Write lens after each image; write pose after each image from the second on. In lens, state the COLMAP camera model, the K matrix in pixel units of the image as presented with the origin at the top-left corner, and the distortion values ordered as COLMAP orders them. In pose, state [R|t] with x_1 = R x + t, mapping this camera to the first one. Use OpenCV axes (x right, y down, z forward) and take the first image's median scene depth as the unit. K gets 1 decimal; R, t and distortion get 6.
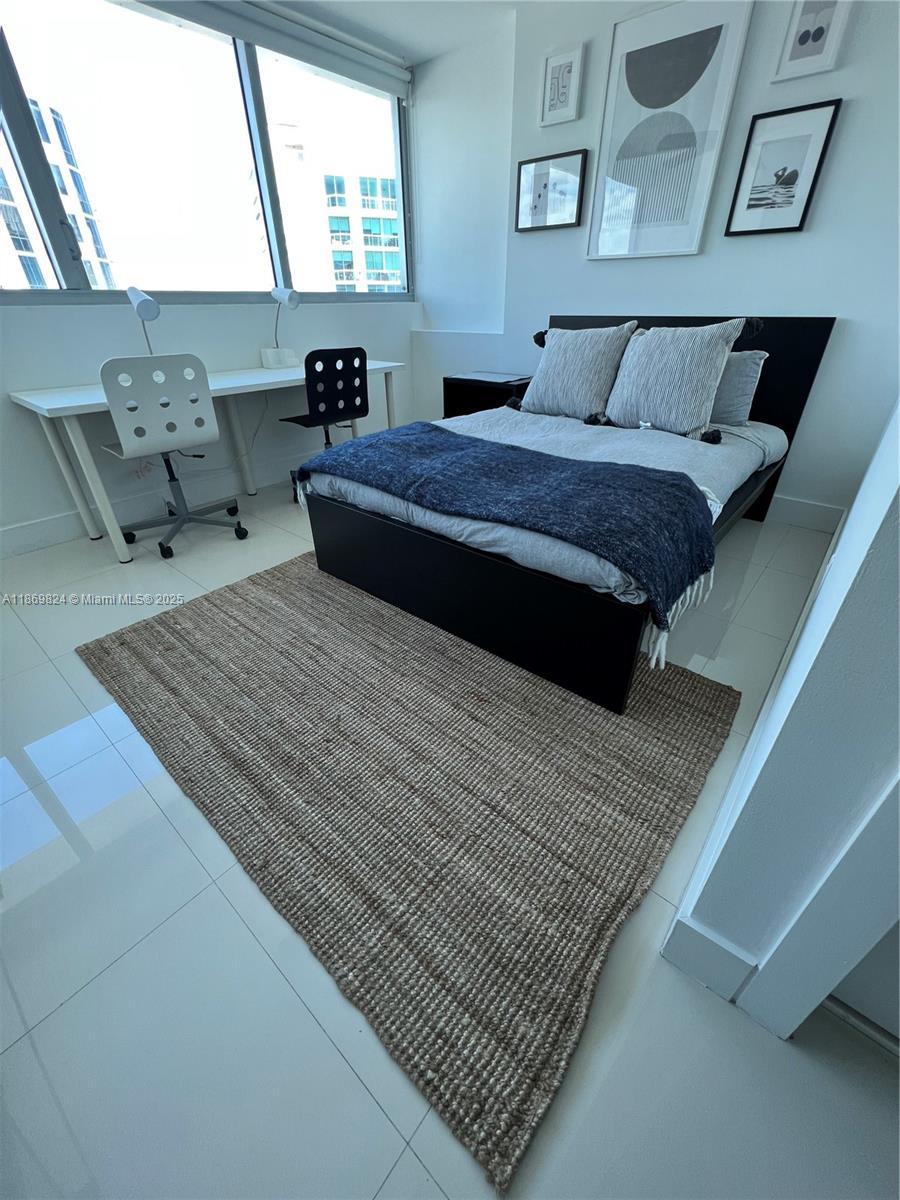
lens RADIAL K [[481.2, 0, 450.0], [0, 481.2, 600.0], [0, 0, 1]] dist [0.001852, 0.000193]
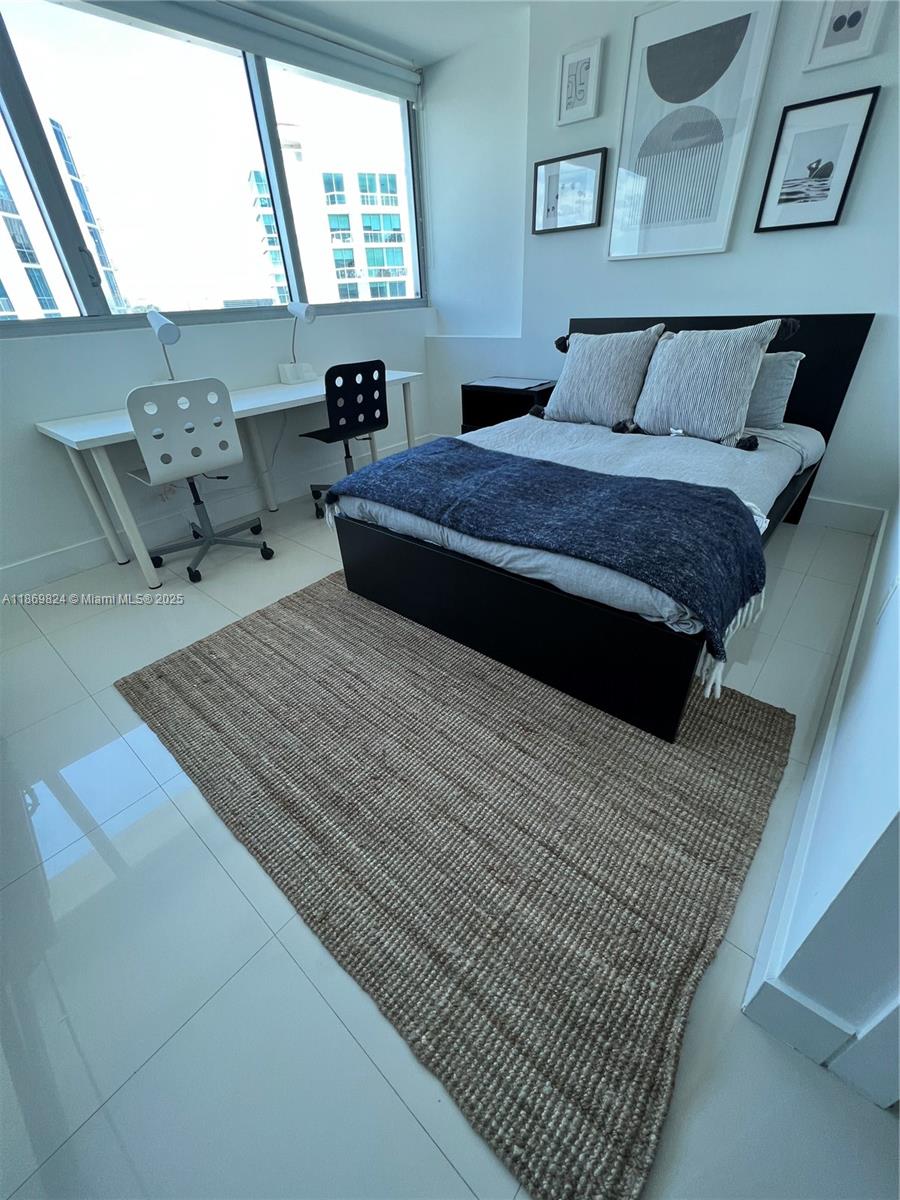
lens RADIAL K [[481.2, 0, 450.0], [0, 481.2, 600.0], [0, 0, 1]] dist [0.001852, 0.000193]
pose [[0.999372, -0.028518, -0.021022, -0.078874], [0.028734, 0.999537, 0.010040, -0.087665], [0.020726, -0.010637, 0.999729, 0.024284]]
